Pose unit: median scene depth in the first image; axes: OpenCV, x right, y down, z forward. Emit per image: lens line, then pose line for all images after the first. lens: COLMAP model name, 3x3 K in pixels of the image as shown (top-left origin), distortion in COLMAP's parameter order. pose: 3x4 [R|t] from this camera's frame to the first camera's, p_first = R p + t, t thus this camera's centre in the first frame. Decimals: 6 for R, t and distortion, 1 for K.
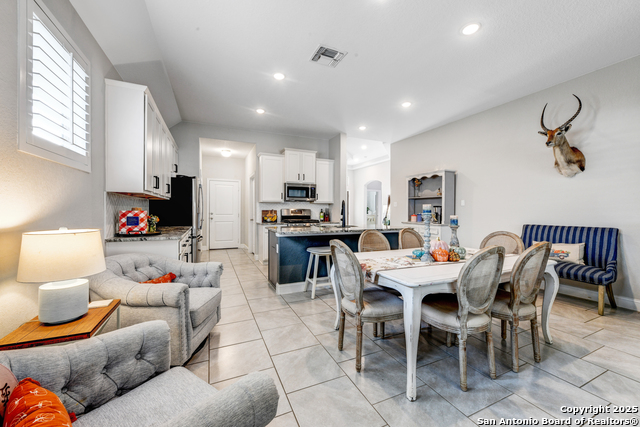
lens RADIAL K [[248.0, 0, 318.1], [0, 248.0, 210.2], [0, 0, 1]] dist [0.001896, -0.001738]
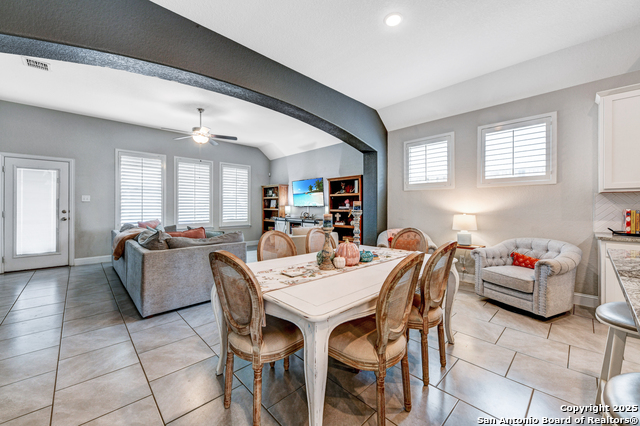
lens RADIAL K [[250.2, 0, 321.9], [0, 250.2, 205.2], [0, 0, 1]] dist [0.003962, -0.001671]
pose [[-0.941503, -0.012036, -0.336789, 0.345752], [-0.010760, 0.999926, -0.005656, 0.003147], [0.336832, -0.001701, -0.941563, 0.705243]]
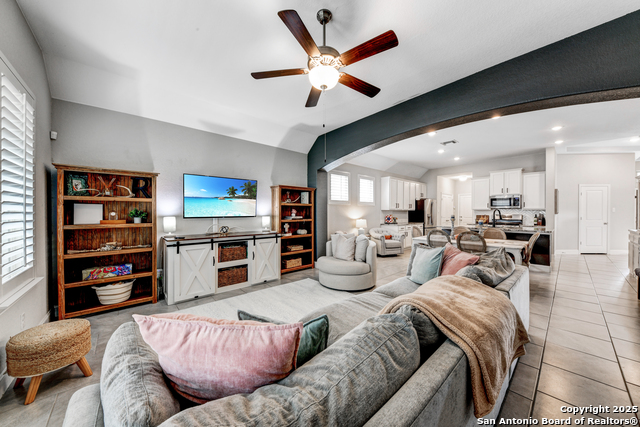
lens RADIAL K [[219.8, 0, 319.2], [0, 219.8, 213.0], [0, 0, 1]] dist [-0.007875, -0.000684]
pose [[0.296089, -0.005430, -0.955145, 0.755941], [0.000056, 0.999984, -0.005668, -0.006369], [0.955160, 0.001625, 0.296085, -0.305962]]
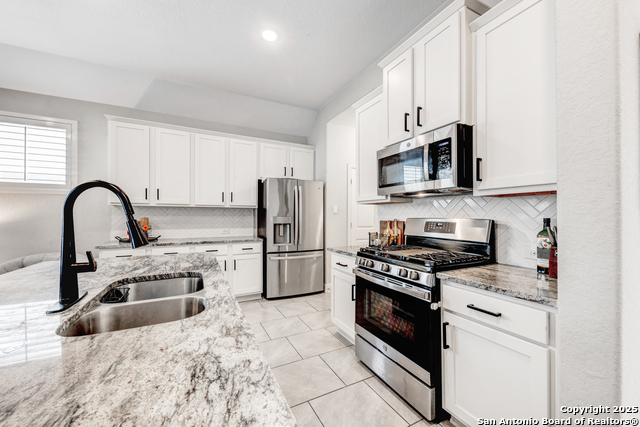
lens RADIAL K [[248.0, 0, 324.0], [0, 248.0, 214.0], [0, 0, 1]] dist [0.001896, -0.001738]
pose [[0.070866, -0.017008, -0.997341, 0.243631], [-0.004170, 0.999841, -0.017347, -0.004348], [0.997477, 0.005388, 0.070784, 0.851992]]
